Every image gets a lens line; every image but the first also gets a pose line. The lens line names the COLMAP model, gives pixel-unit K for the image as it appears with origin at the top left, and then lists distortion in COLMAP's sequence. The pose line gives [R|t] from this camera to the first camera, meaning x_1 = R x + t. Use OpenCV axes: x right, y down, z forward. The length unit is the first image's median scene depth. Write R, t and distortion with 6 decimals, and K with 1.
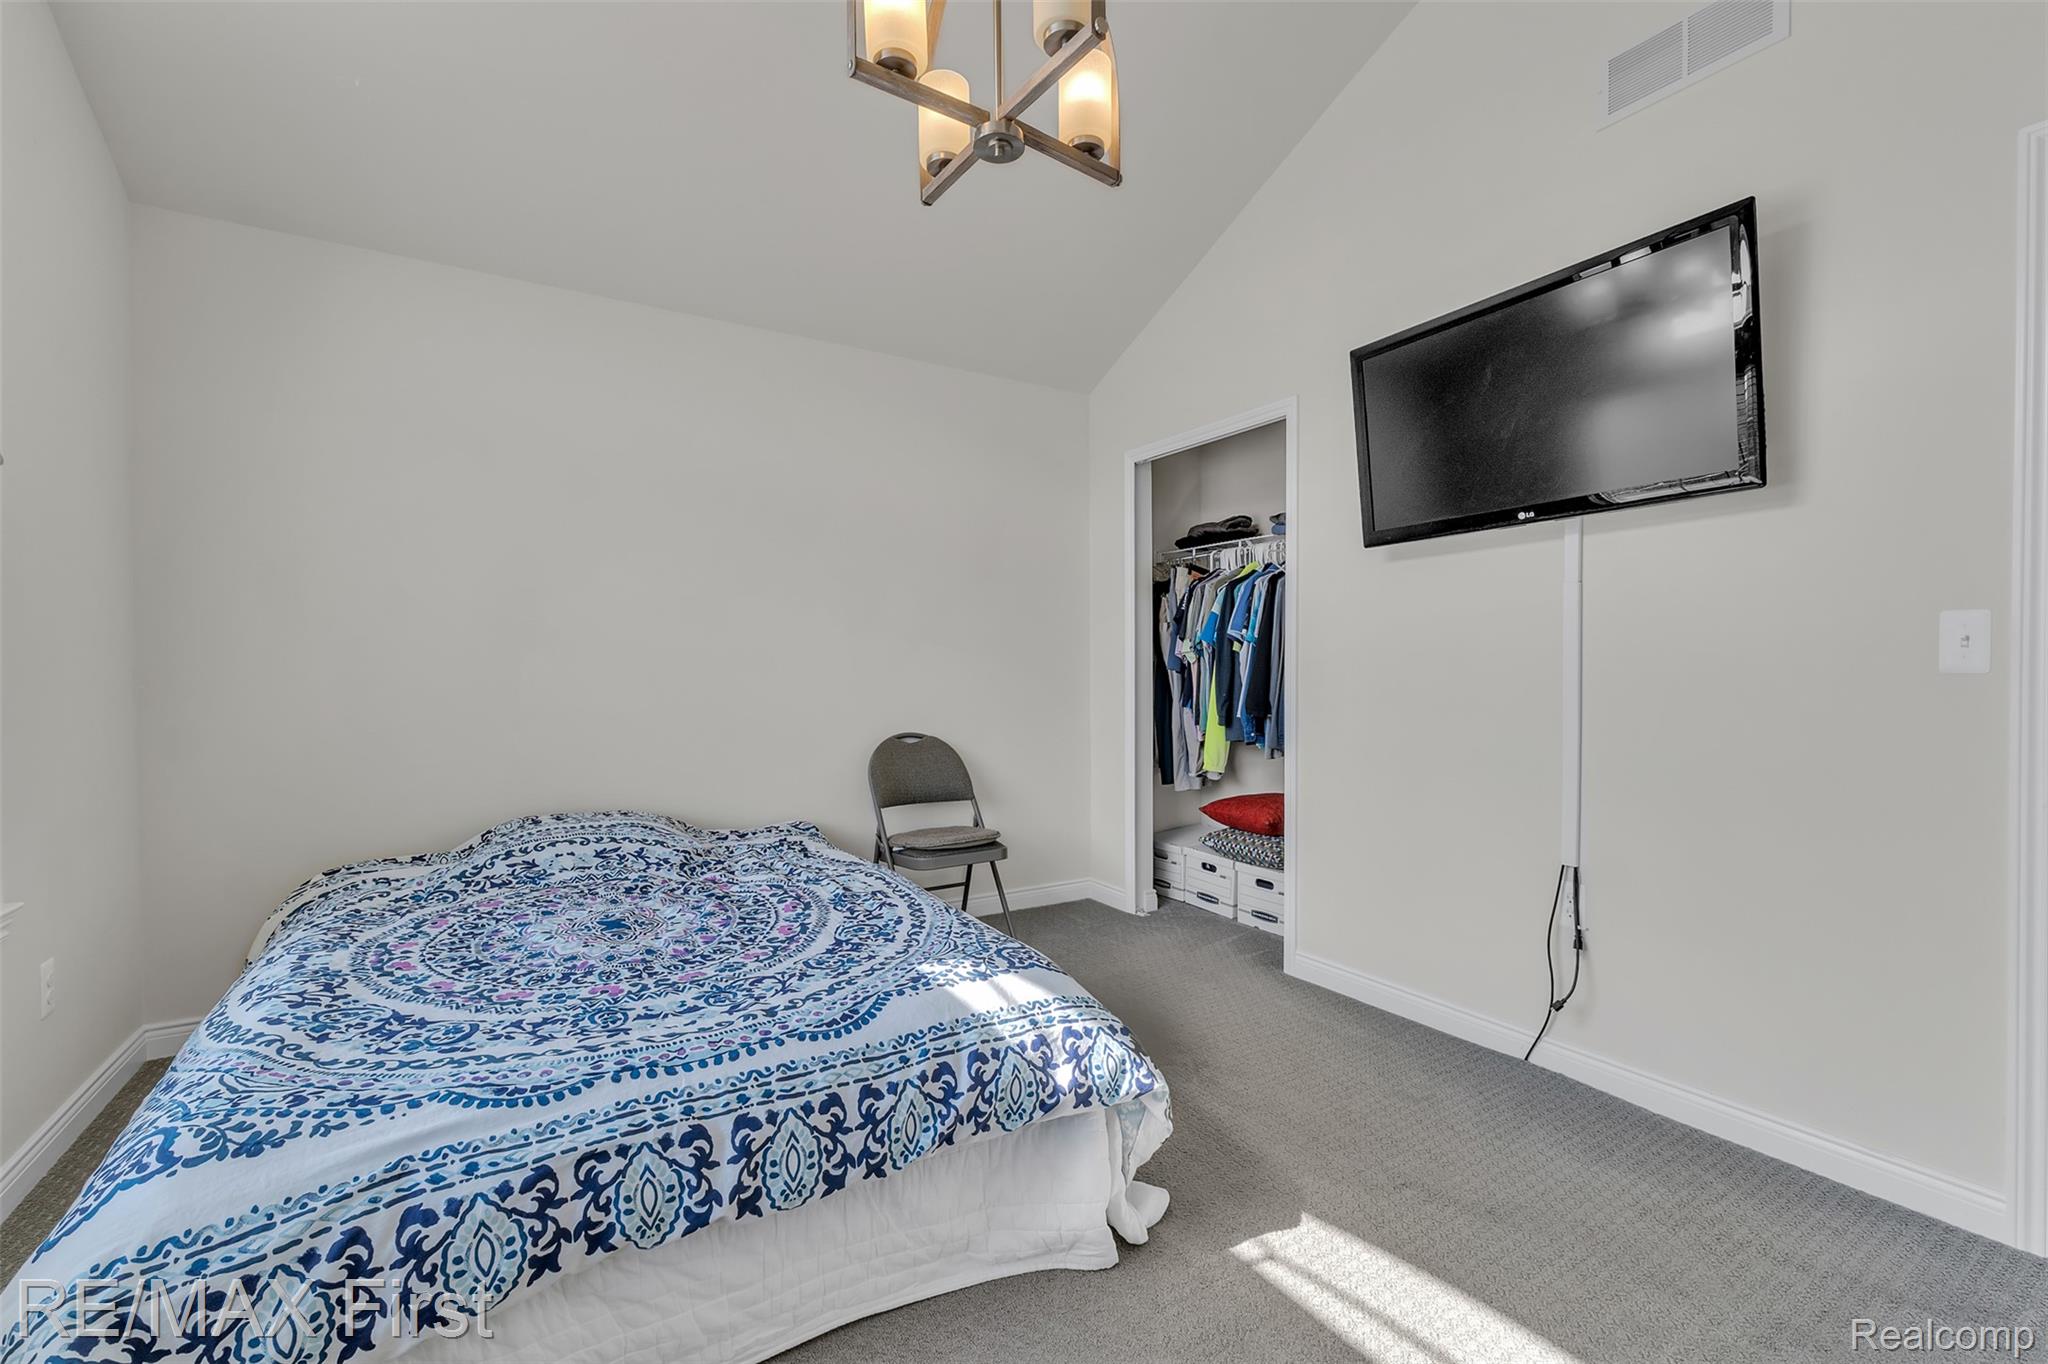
lens RADIAL K [[866.1, 0, 1027.5], [0, 866.1, 678.4], [0, 0, 1]] dist [0.005884, 0.000330]
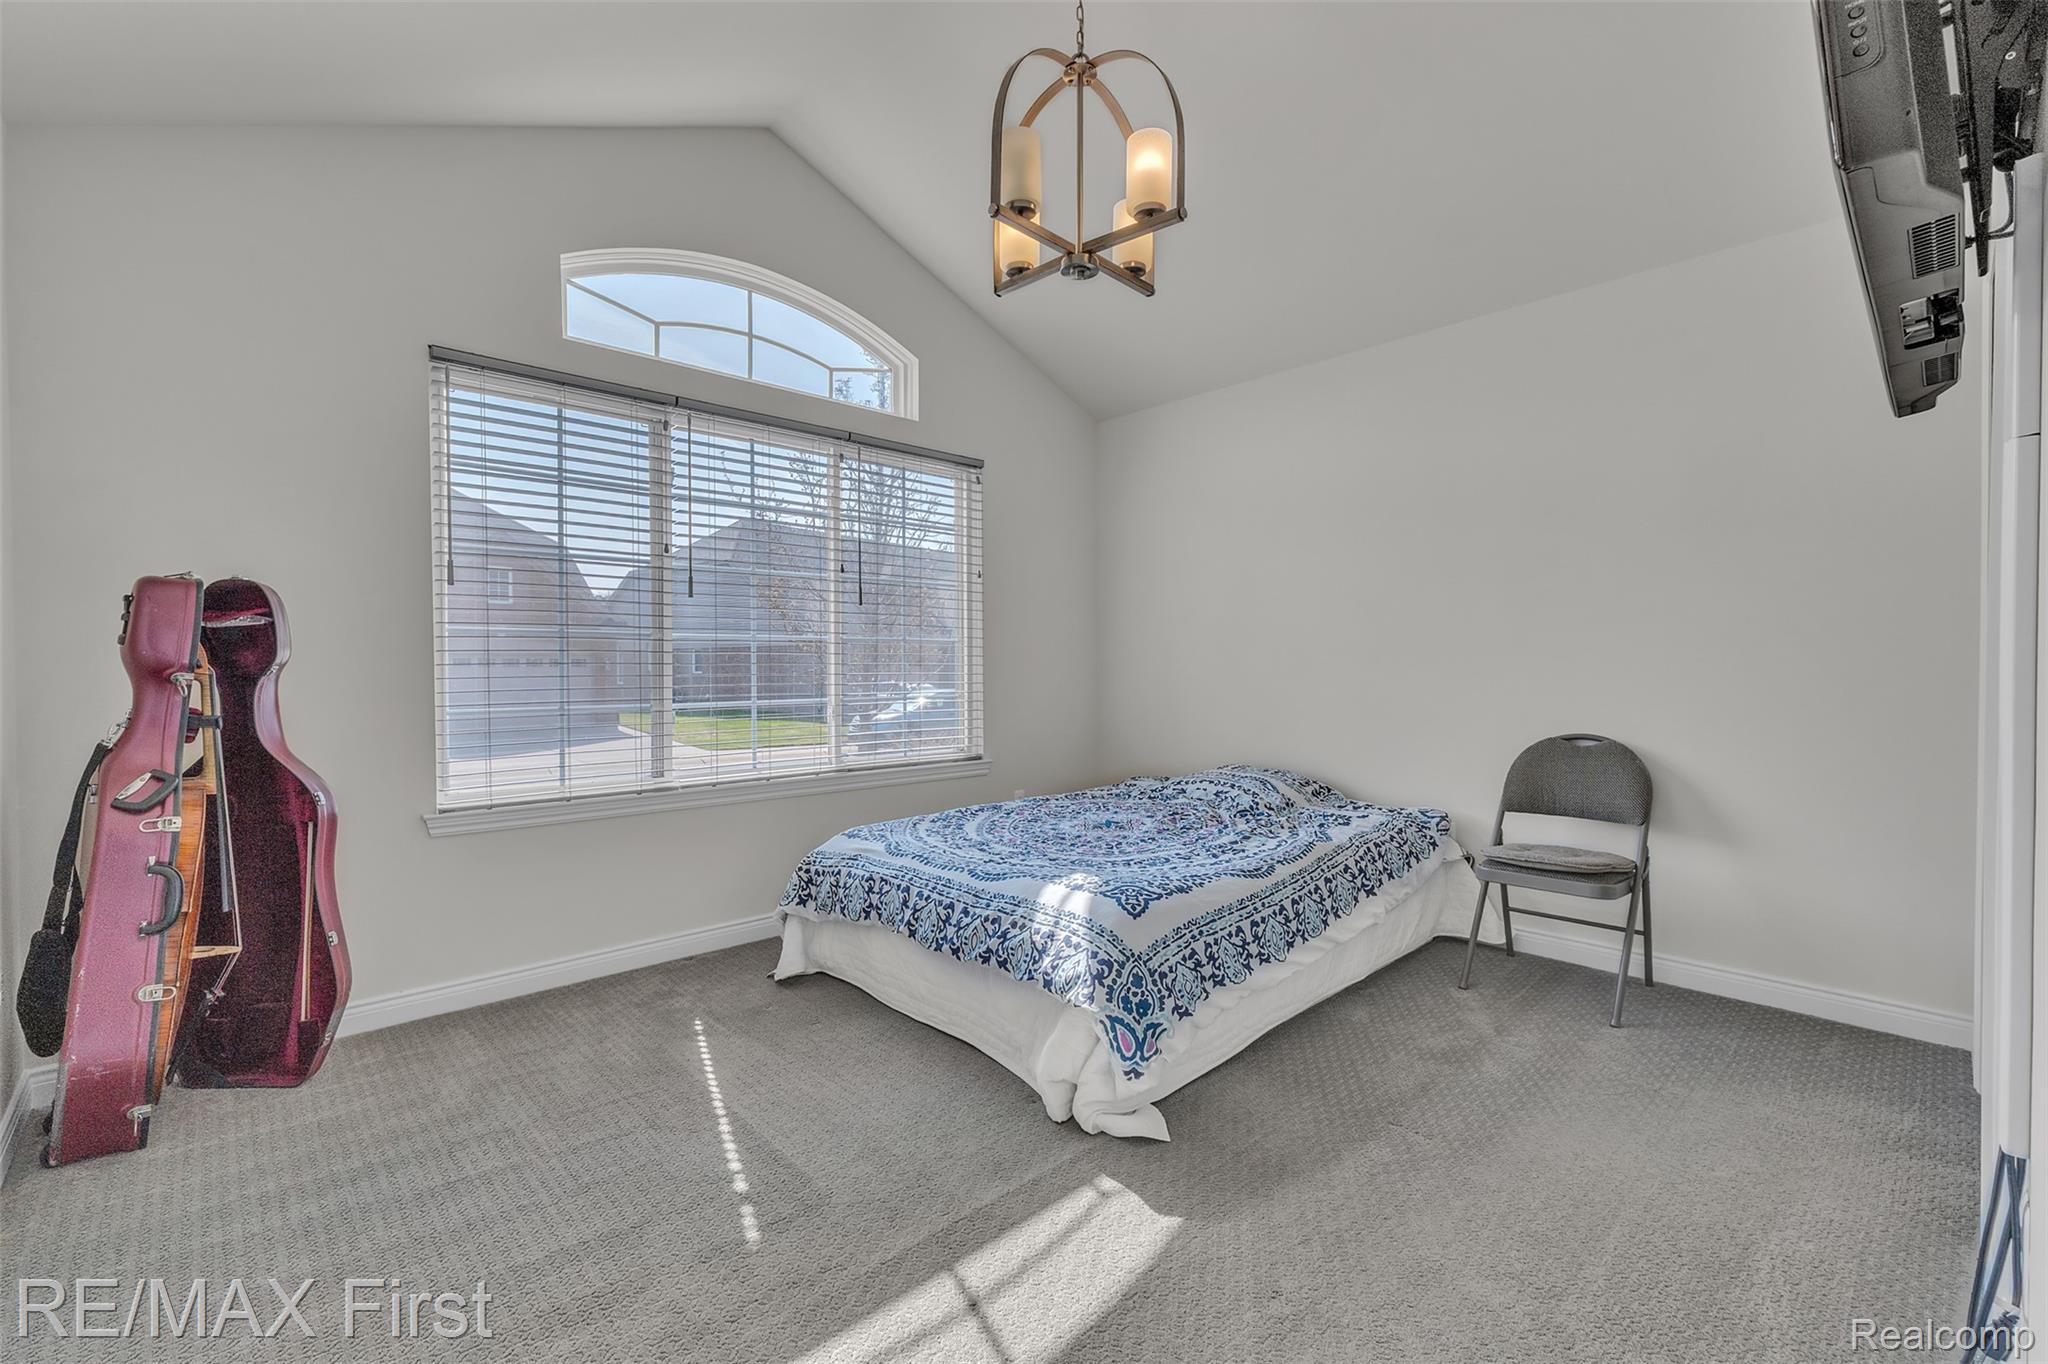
lens RADIAL K [[866.1, 0, 1027.5], [0, 866.1, 678.4], [0, 0, 1]] dist [0.005884, 0.000330]
pose [[0.214344, 0.024024, -0.976463, 1.364606], [-0.004029, 0.999711, 0.023711, -0.020138], [0.976750, -0.001149, 0.214379, 0.686786]]
